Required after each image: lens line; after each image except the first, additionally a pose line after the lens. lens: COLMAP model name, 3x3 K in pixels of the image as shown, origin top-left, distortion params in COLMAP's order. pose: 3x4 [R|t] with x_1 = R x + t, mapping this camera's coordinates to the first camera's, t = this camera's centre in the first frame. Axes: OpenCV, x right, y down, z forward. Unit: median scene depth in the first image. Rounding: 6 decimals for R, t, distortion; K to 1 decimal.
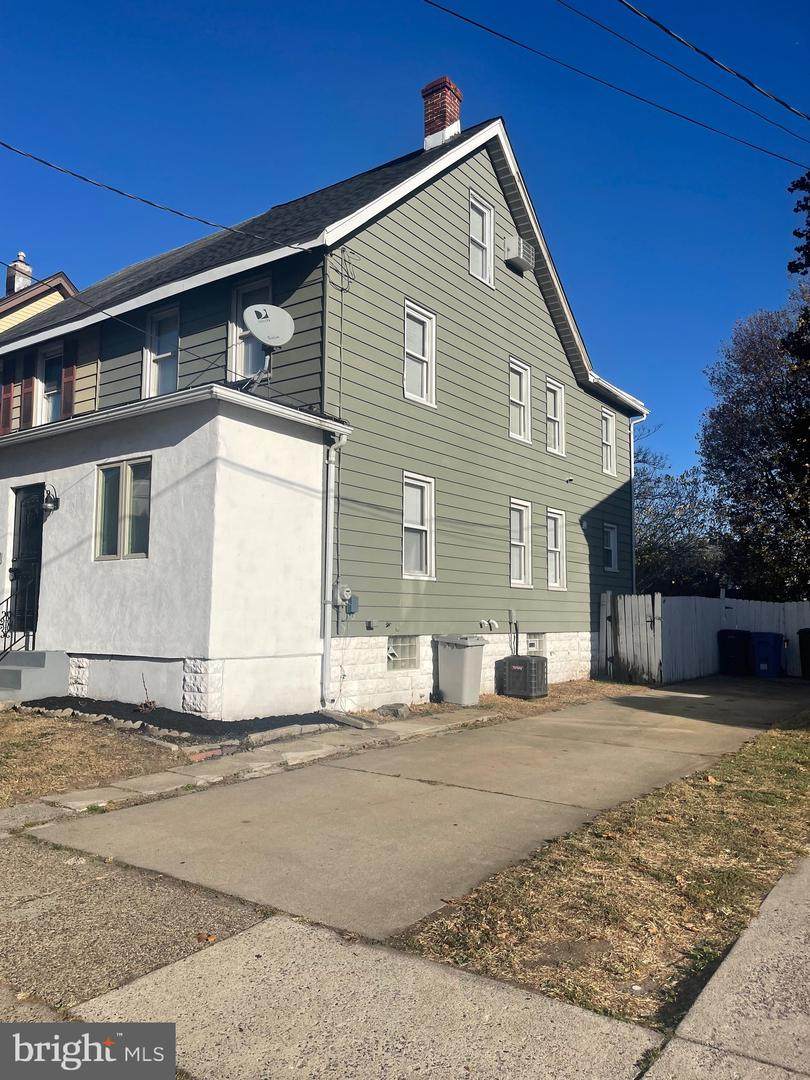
lens RADIAL K [[818.7, 0, 395.0], [0, 818.7, 548.3], [0, 0, 1]] dist [0.084122, -0.082886]
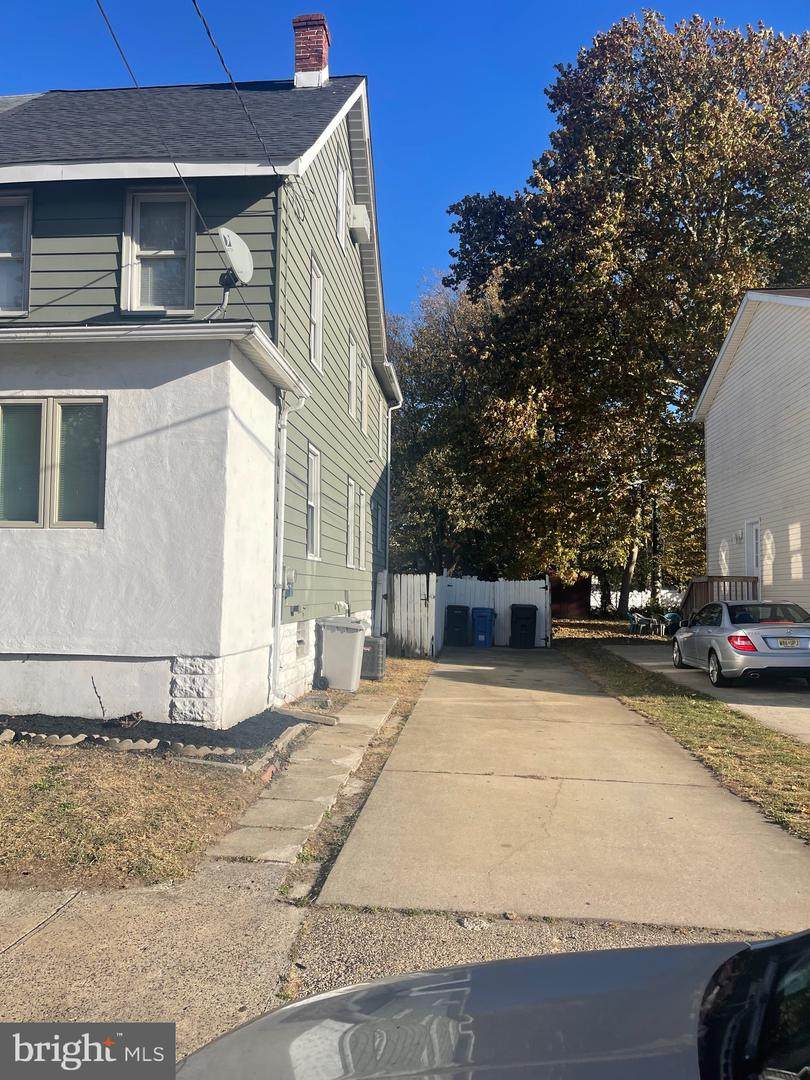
lens RADIAL K [[818.7, 0, 395.0], [0, 818.7, 548.3], [0, 0, 1]] dist [0.084122, -0.082886]
pose [[0.860903, 0.030347, 0.507864, -0.421818], [-0.049660, 0.998465, 0.024517, -0.002372], [-0.506340, -0.046327, 0.861088, 0.175647]]
